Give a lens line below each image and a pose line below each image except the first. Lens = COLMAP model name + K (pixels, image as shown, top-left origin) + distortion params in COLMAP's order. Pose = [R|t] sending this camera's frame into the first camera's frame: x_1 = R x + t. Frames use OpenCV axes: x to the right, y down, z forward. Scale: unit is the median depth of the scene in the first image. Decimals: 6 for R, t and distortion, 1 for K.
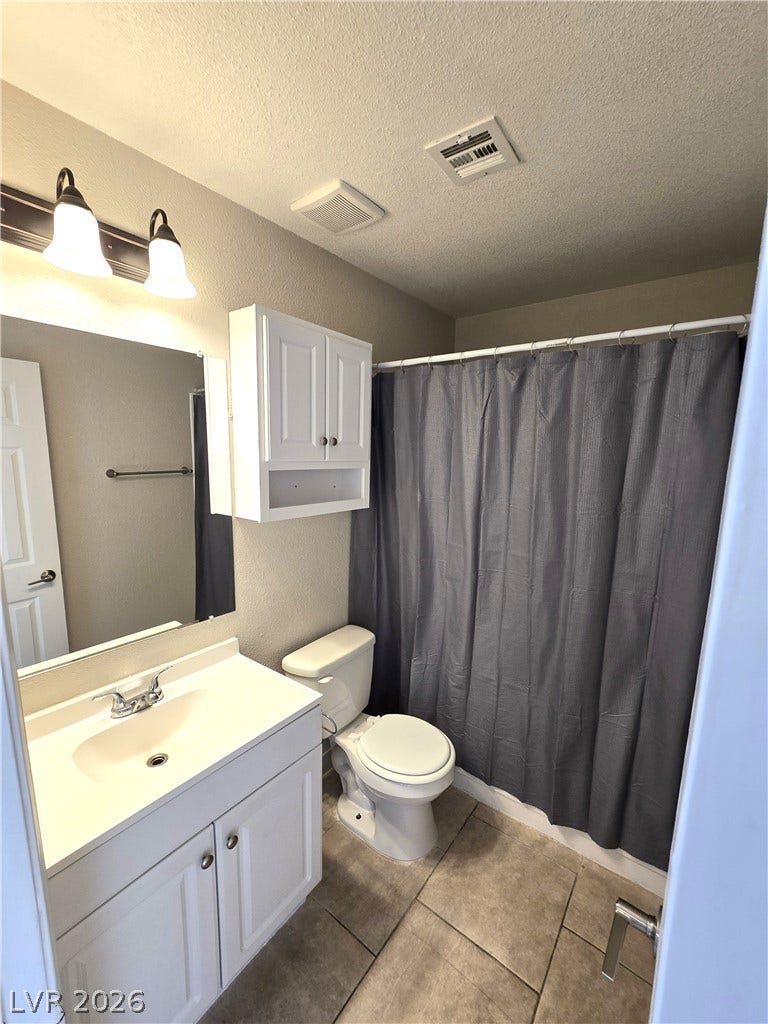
lens RADIAL K [[421.6, 0, 388.6], [0, 421.6, 515.9], [0, 0, 1]] dist [-0.000241, -0.000434]
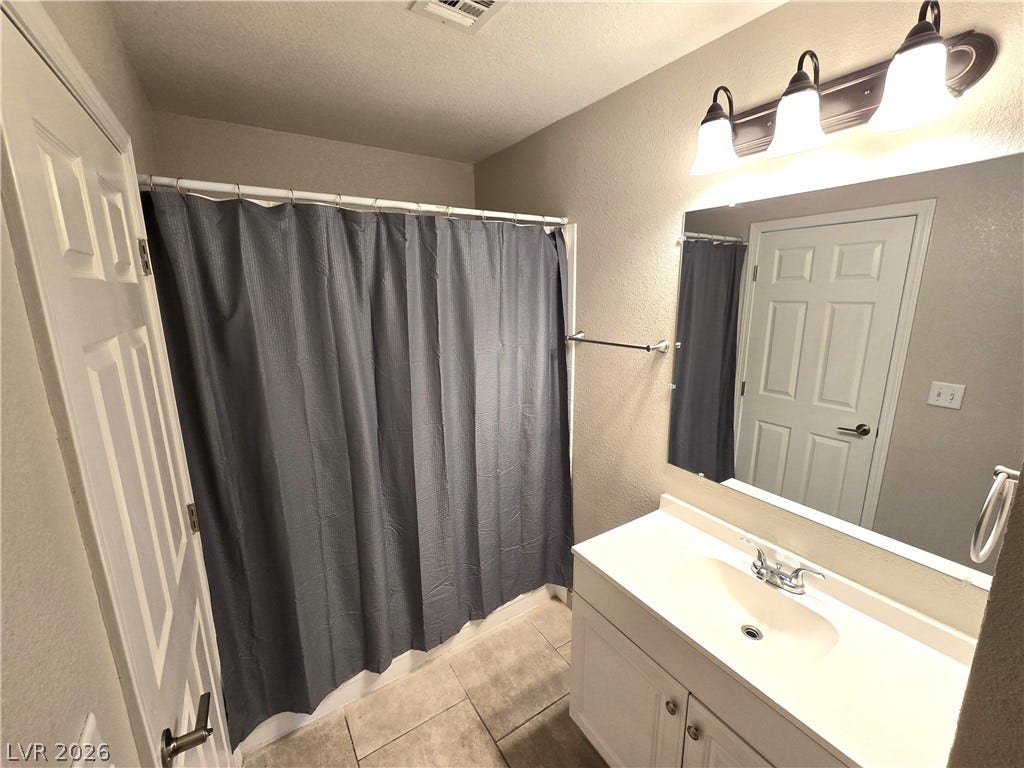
lens RADIAL K [[421.6, 0, 519.8], [0, 421.6, 378.7], [0, 0, 1]] dist [-0.000241, -0.000434]
pose [[-0.362491, 0.177849, -0.914861, 0.445656], [-0.135257, 0.961192, 0.240449, -0.159820], [0.922120, 0.210902, -0.324368, 0.672405]]
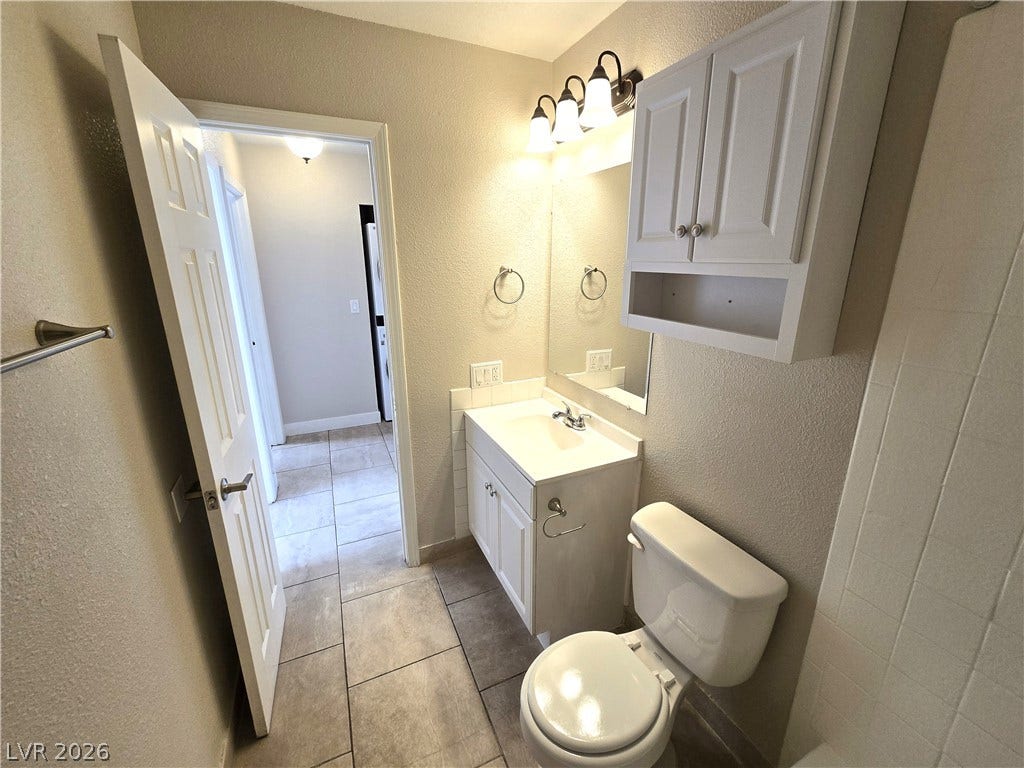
lens RADIAL K [[421.6, 0, 519.8], [0, 421.6, 378.7], [0, 0, 1]] dist [-0.000241, -0.000434]
pose [[-0.471628, 0.220320, -0.853830, 0.748337], [-0.145447, 0.935585, 0.321756, -0.168383], [0.869719, 0.275936, -0.409203, 1.374181]]
